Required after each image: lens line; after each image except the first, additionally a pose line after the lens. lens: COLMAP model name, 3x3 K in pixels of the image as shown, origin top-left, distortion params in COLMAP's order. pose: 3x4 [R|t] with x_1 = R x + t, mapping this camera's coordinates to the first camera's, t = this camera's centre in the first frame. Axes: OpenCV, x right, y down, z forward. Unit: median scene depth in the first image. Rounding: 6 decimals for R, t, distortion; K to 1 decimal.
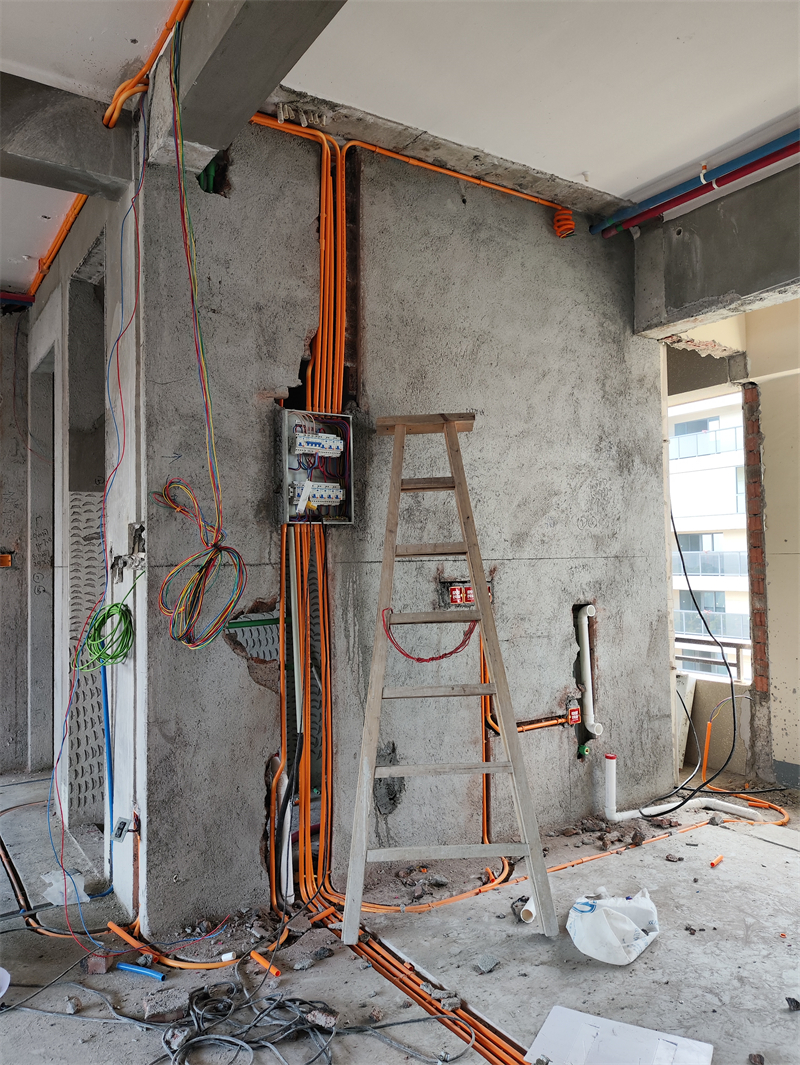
lens RADIAL K [[781.5, 0, 399.9], [0, 781.5, 526.8], [0, 0, 1]] dist [0.055717, -0.077500]
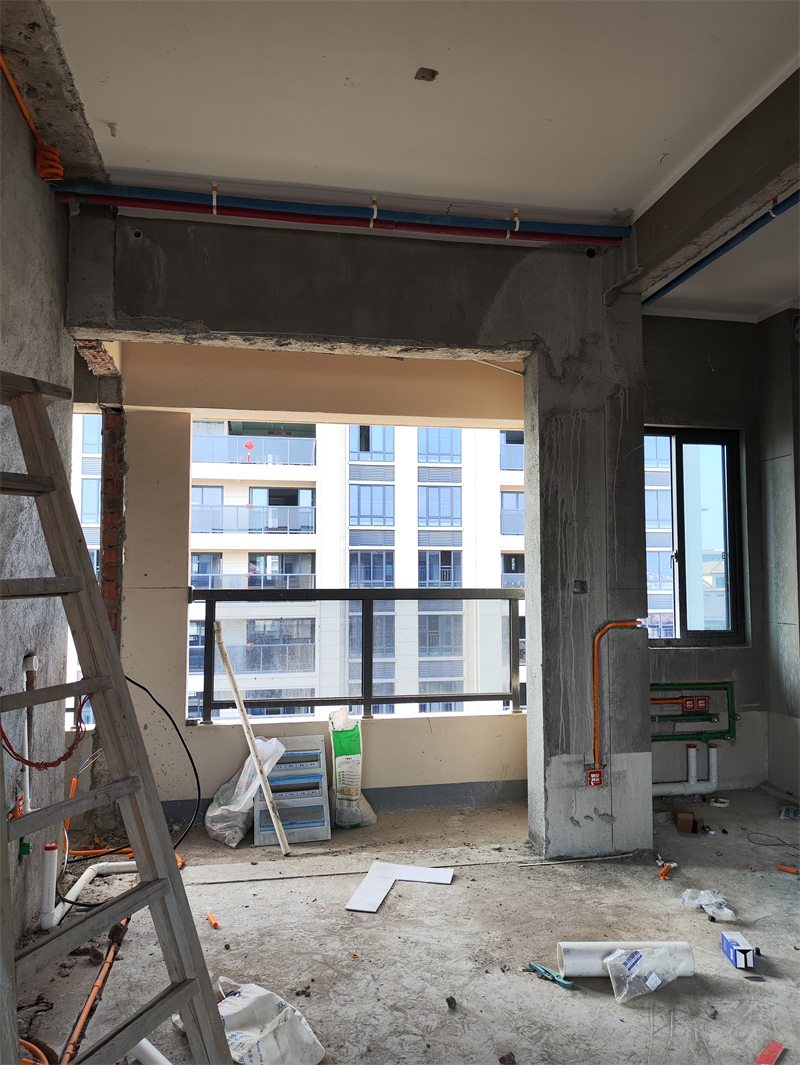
lens RADIAL K [[779.3, 0, 393.6], [0, 779.3, 528.5], [0, 0, 1]] dist [0.059427, -0.093199]
pose [[0.389550, 0.069997, 0.918342, -0.369700], [-0.041346, 0.997432, -0.058487, 0.004932], [-0.920077, -0.015187, 0.391443, 0.404077]]
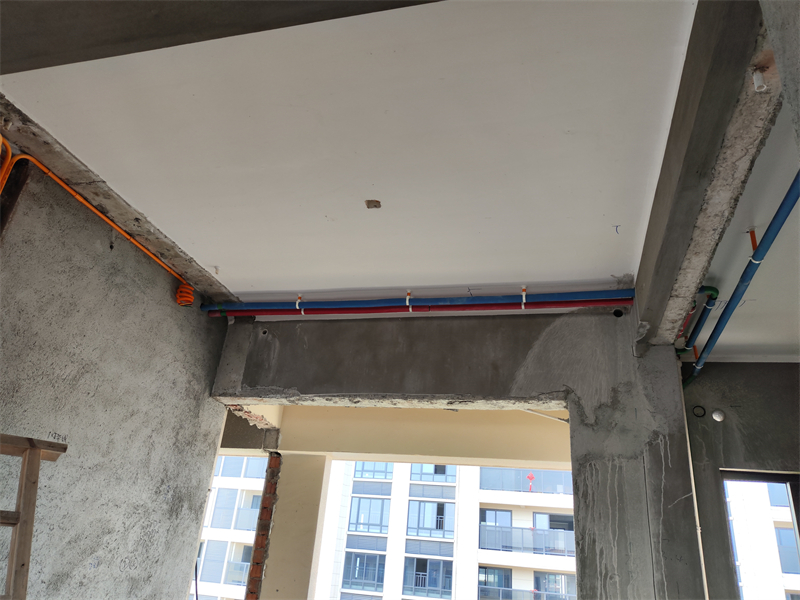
lens RADIAL K [[585.1, 0, 390.0], [0, 585.1, 306.3], [0, 0, 1]] dist [0.061377, -0.091098]
pose [[0.740802, 0.348959, 0.573968, -0.077659], [-0.125271, 0.911252, -0.392335, -0.057727], [-0.659939, 0.218741, 0.718772, 0.155851]]
